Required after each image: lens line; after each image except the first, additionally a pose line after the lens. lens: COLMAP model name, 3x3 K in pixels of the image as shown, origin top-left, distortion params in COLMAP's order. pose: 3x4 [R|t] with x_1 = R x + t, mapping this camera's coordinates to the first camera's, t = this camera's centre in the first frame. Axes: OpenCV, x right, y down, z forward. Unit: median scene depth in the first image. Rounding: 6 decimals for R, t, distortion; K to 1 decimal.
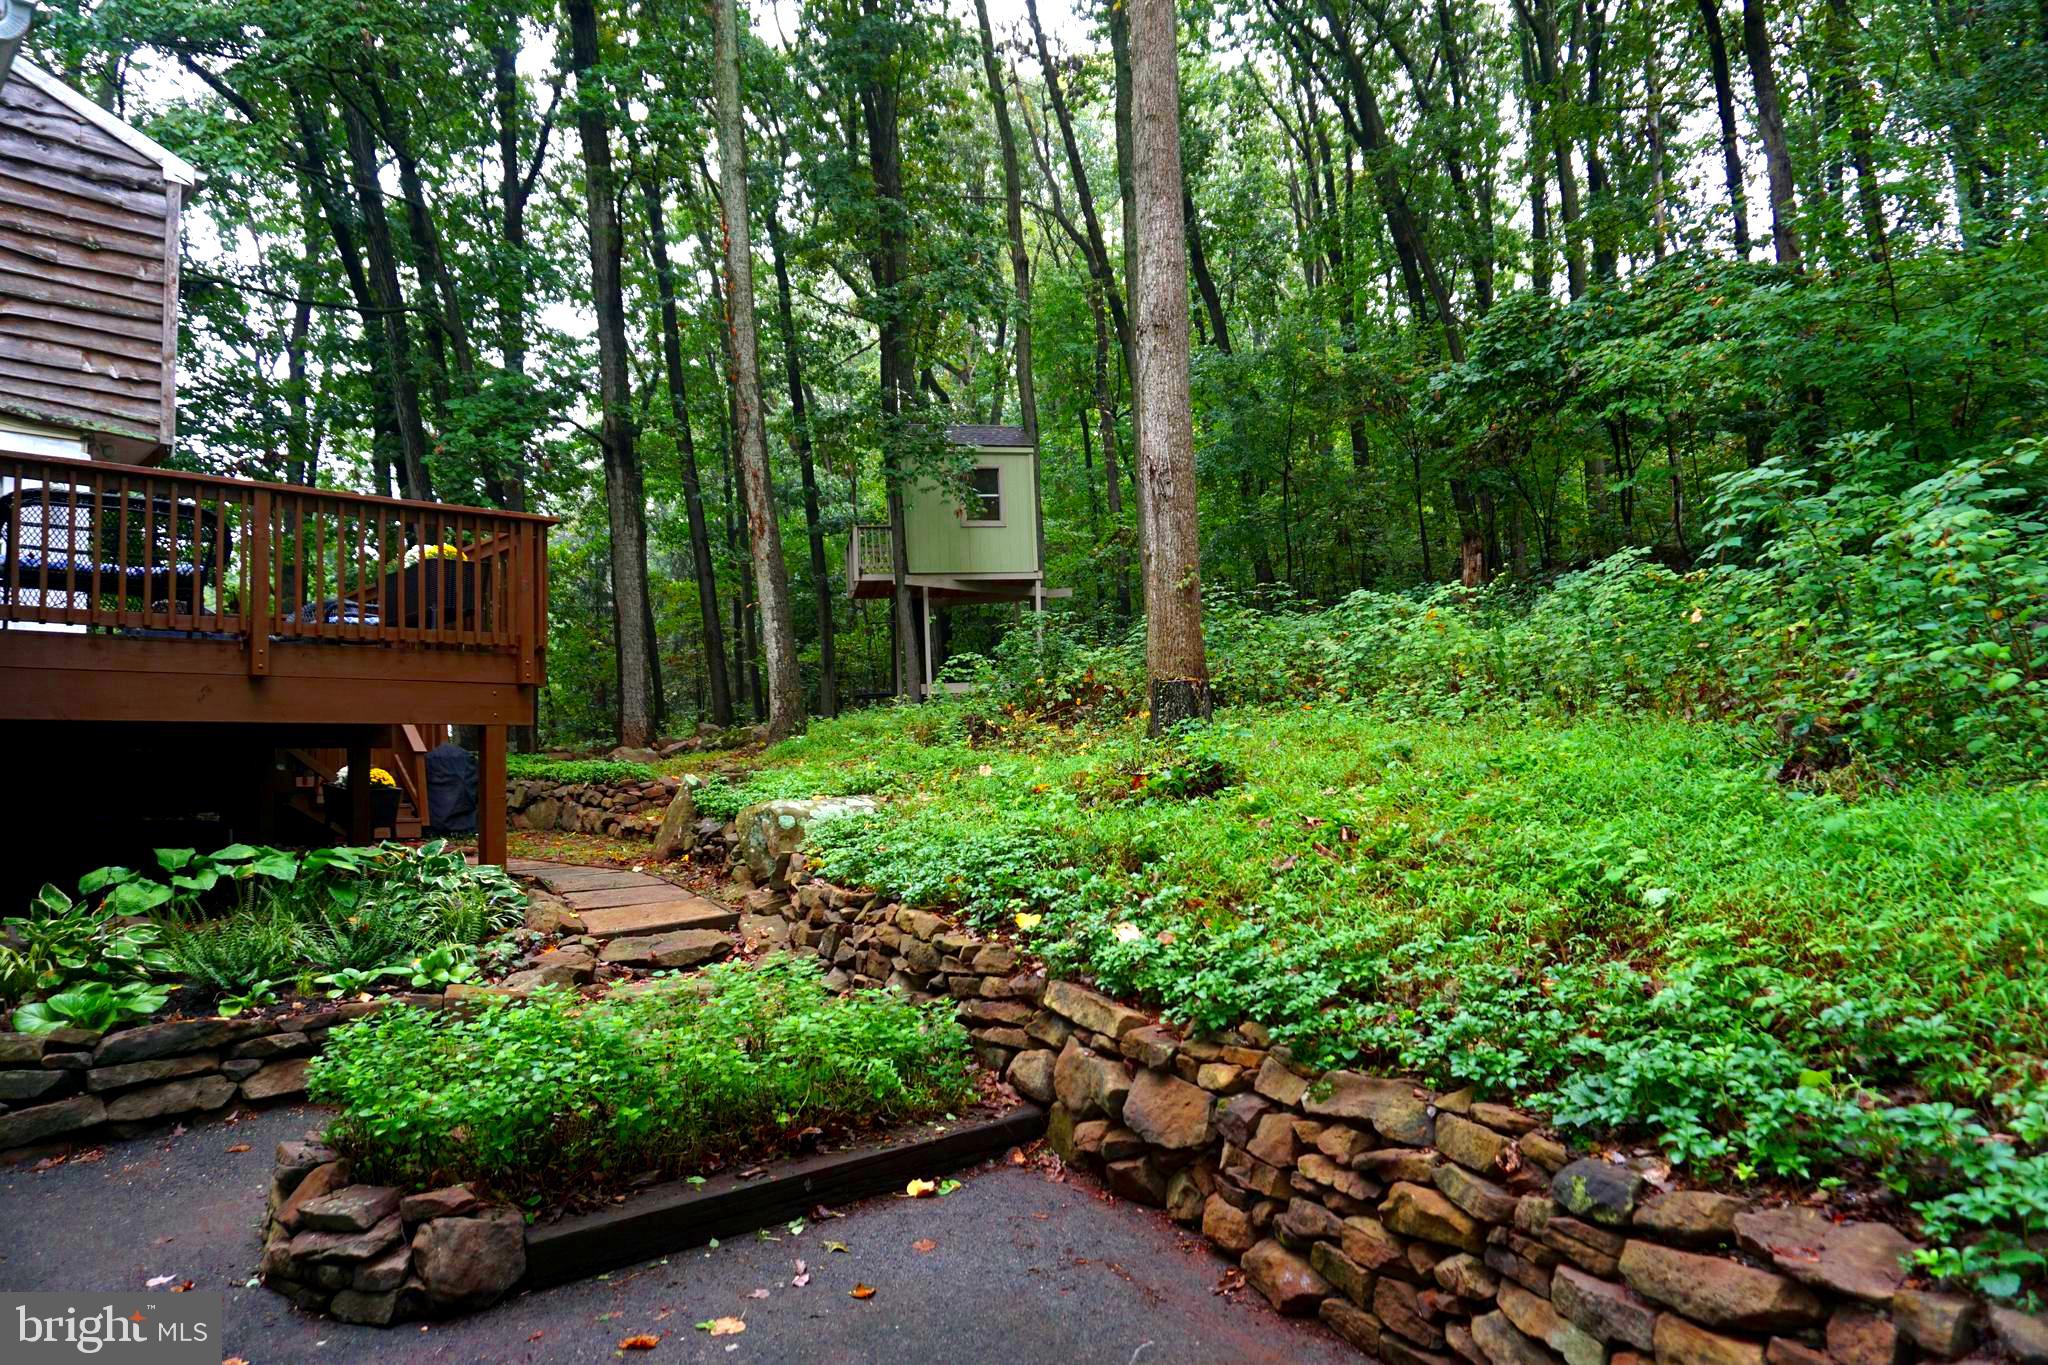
lens RADIAL K [[1370.8, 0, 1015.3], [0, 1370.8, 691.7], [0, 0, 1]] dist [-0.033771, 0.025528]
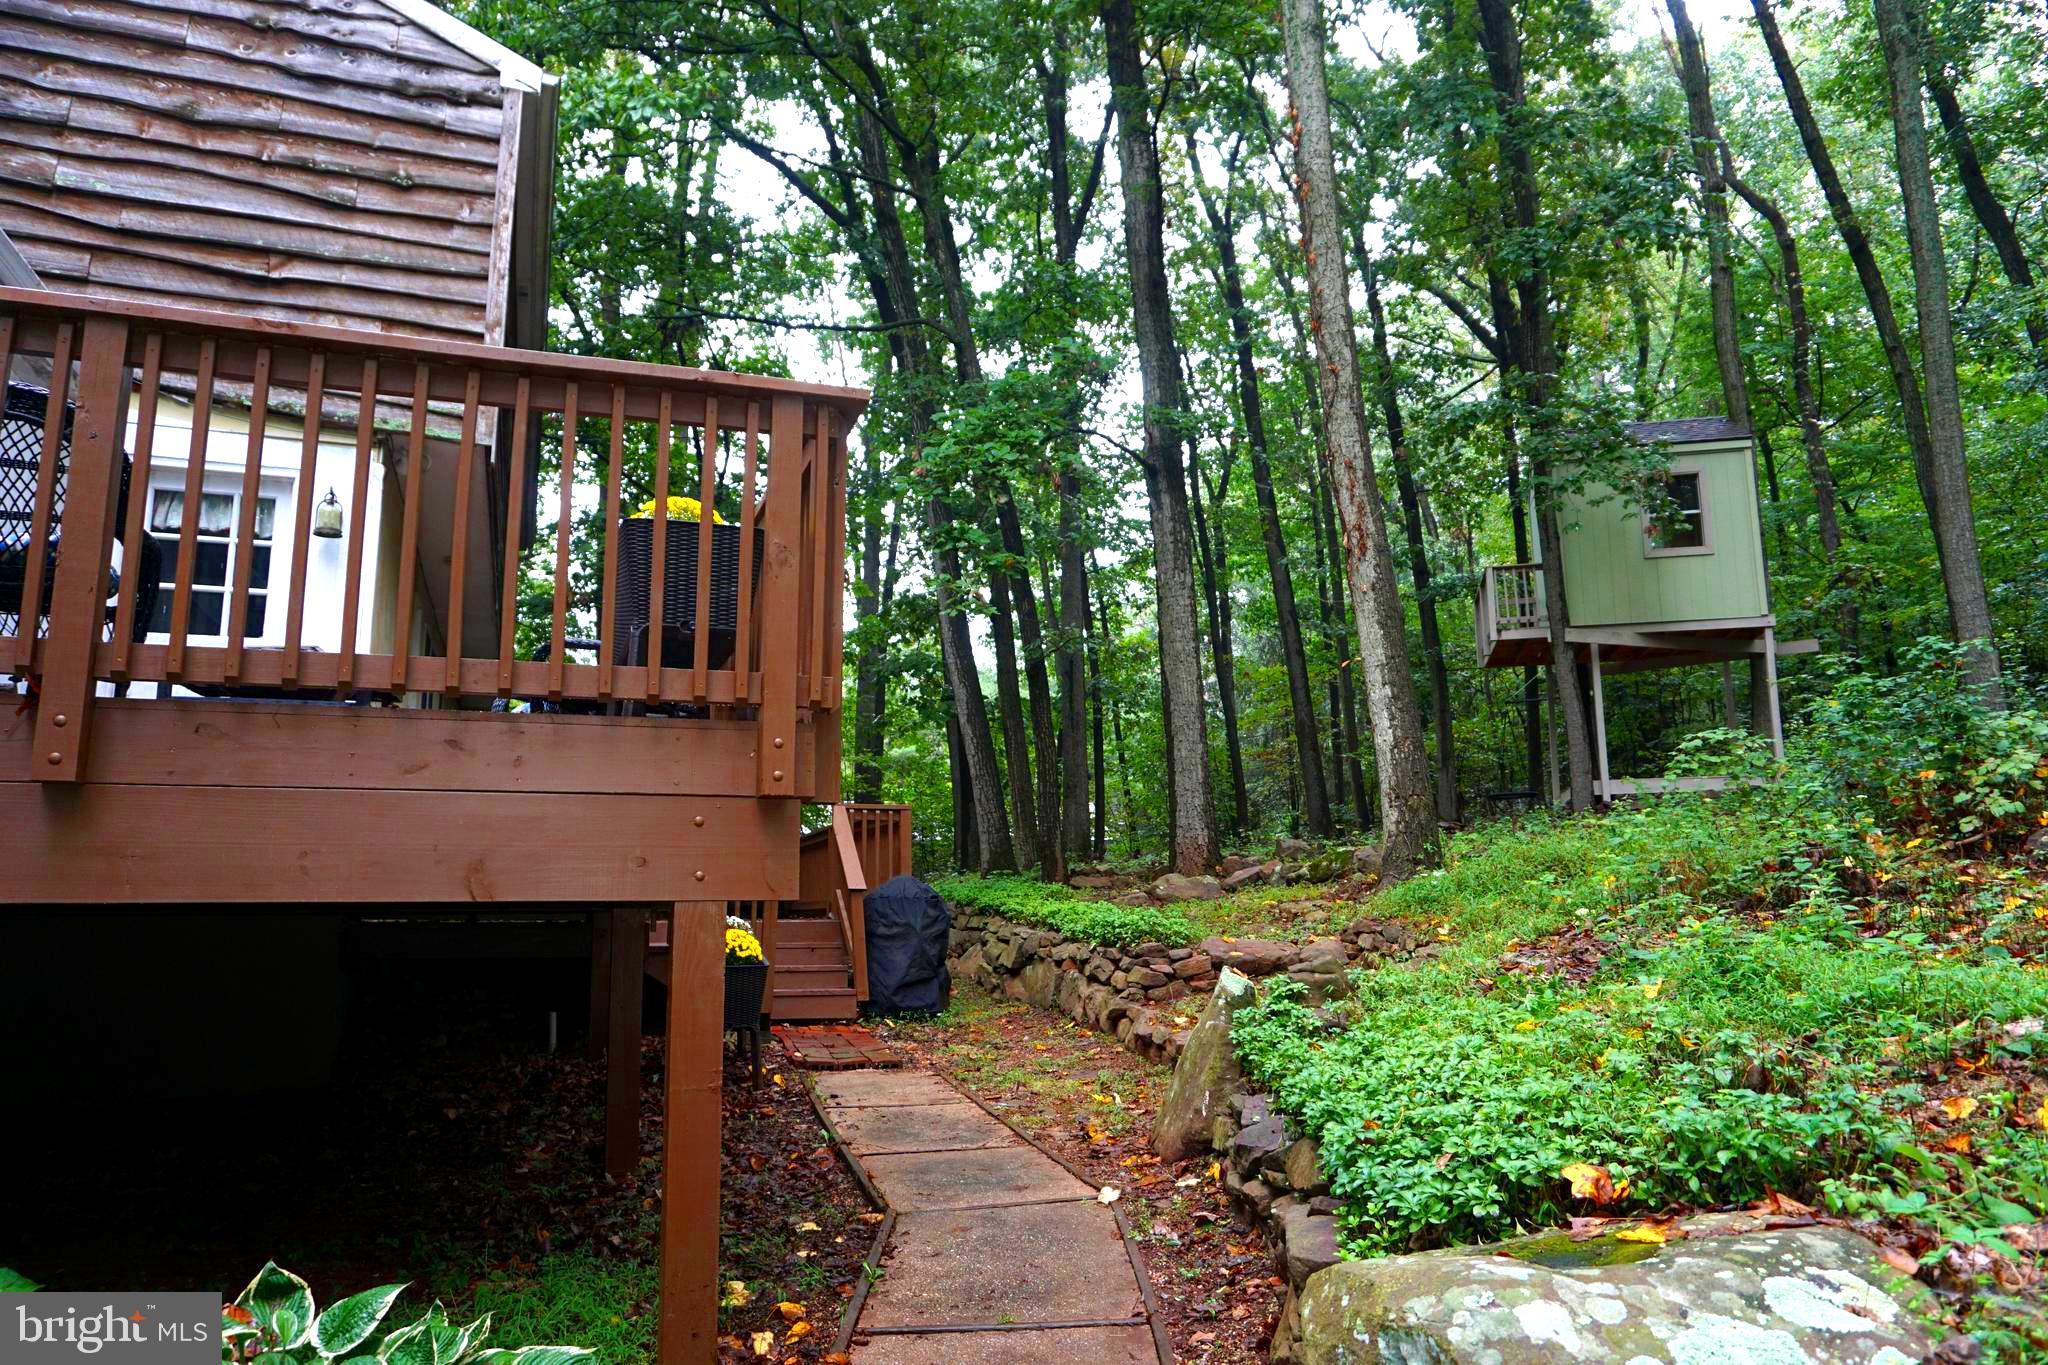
lens RADIAL K [[1370.8, 0, 1009.6], [0, 1370.8, 687.7], [0, 0, 1]] dist [-0.033771, 0.025528]
pose [[0.906590, -0.036878, -0.420398, -0.093461], [0.005773, 0.997165, -0.075024, -0.005091], [0.421973, 0.065589, 0.904233, 0.486597]]
